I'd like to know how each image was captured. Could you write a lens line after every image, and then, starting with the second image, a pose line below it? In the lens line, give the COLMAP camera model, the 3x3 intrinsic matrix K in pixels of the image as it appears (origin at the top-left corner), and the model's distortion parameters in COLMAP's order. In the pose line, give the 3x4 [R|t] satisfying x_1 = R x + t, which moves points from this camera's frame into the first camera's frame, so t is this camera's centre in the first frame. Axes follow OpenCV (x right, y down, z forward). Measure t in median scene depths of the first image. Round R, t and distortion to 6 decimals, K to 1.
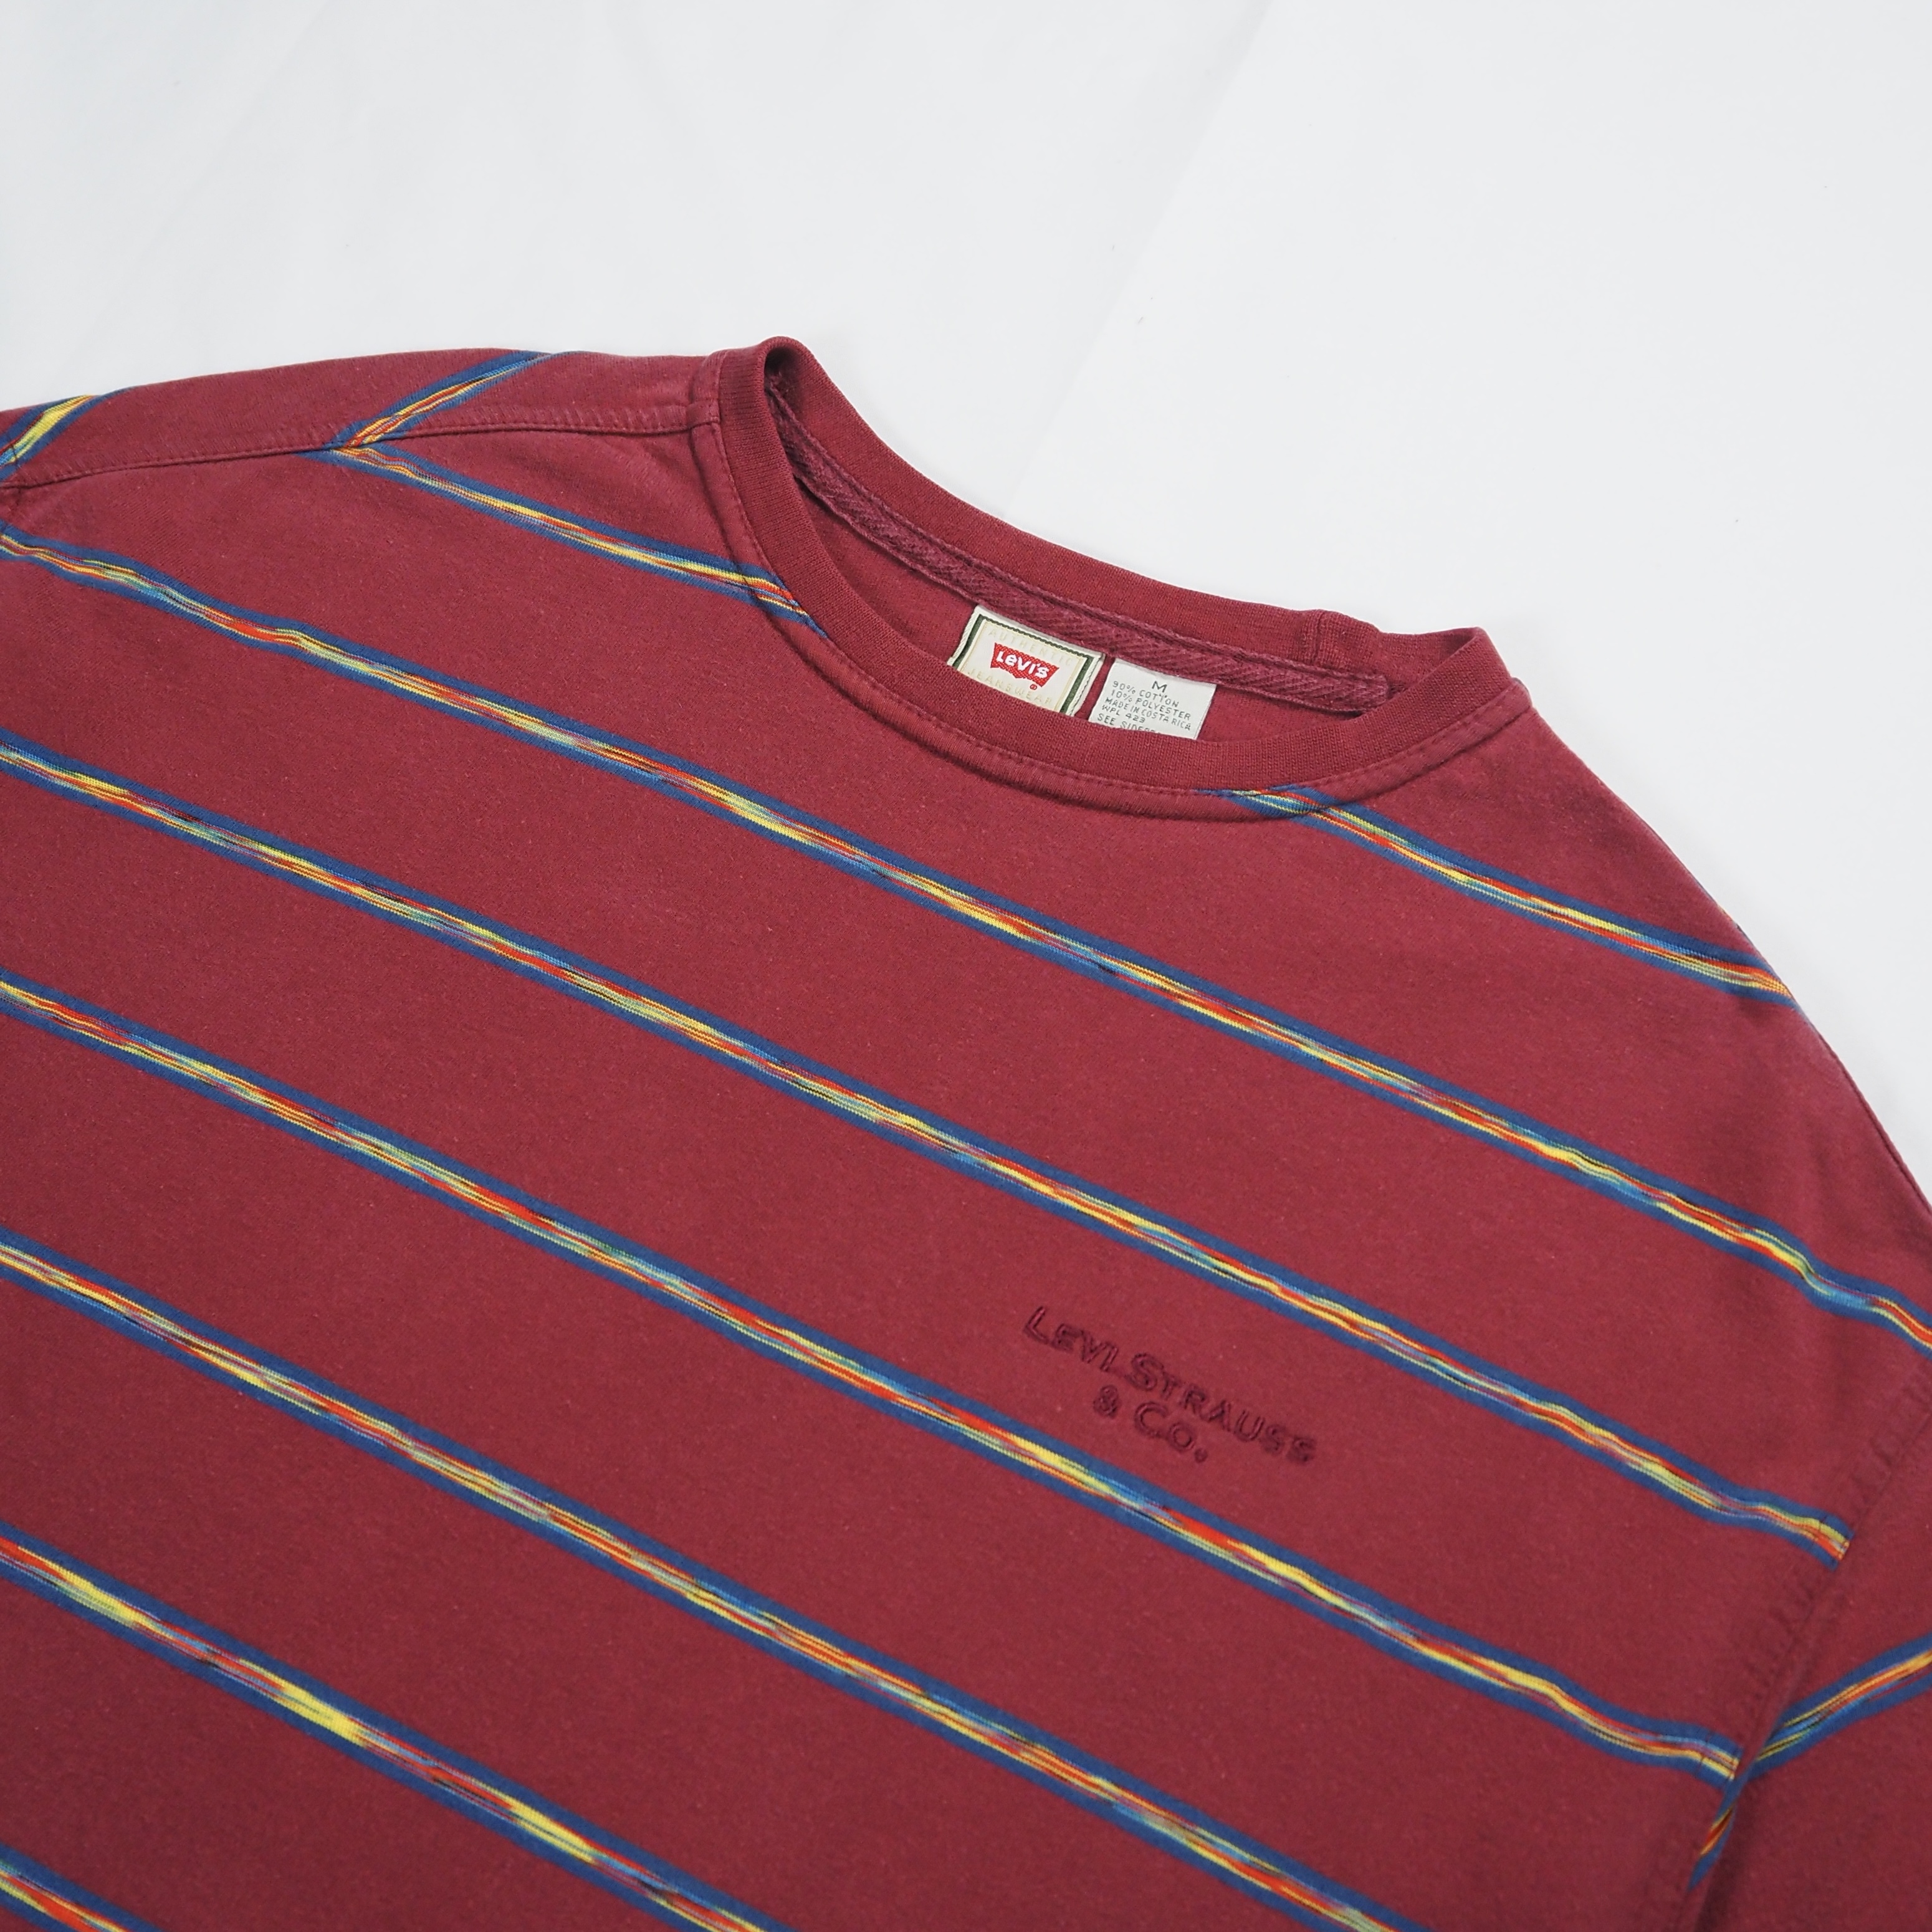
lens RADIAL K [[2271.3, 0, 966.0], [0, 2271.3, 966.0], [0, 0, 1]] dist [-0.044802, 0.015957]
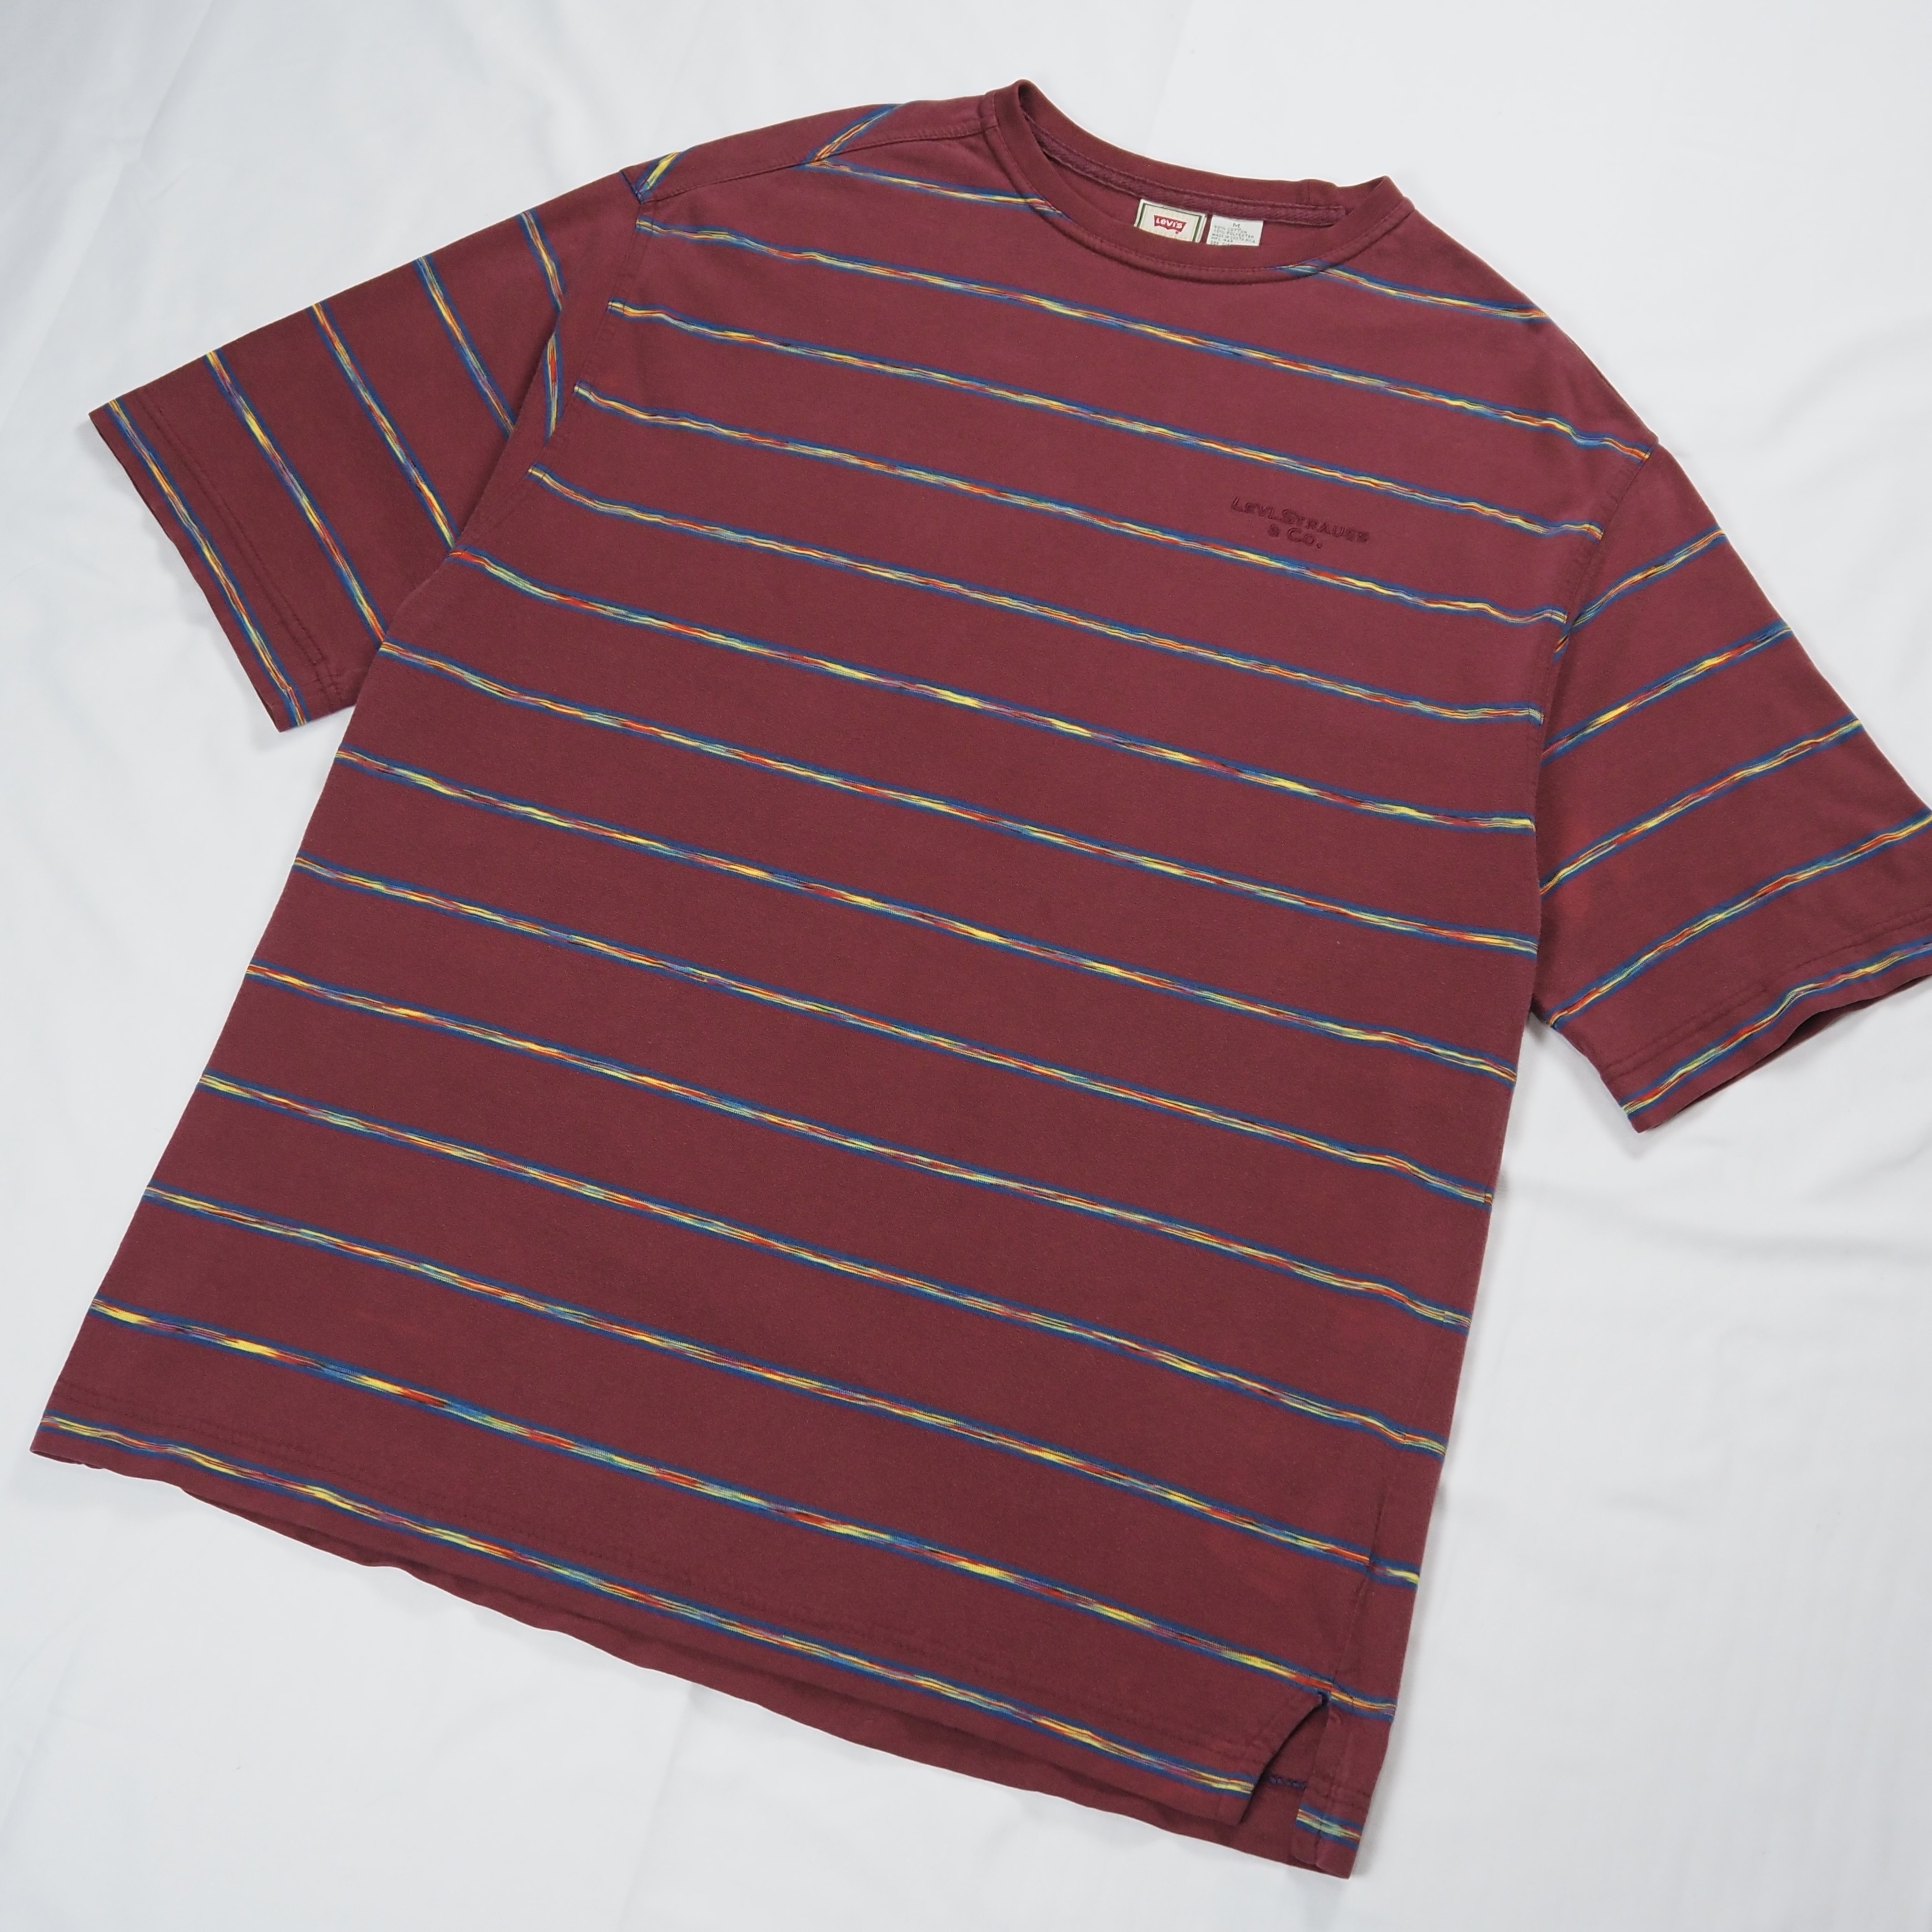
lens RADIAL K [[2390.5, 0, 966.0], [0, 2390.5, 966.0], [0, 0, 1]] dist [-0.050184, 0.026898]
pose [[0.987683, -0.145854, 0.056649, -0.427397], [0.142590, 0.988085, 0.057932, 0.431645], [-0.064423, -0.049141, 0.996712, -1.323604]]
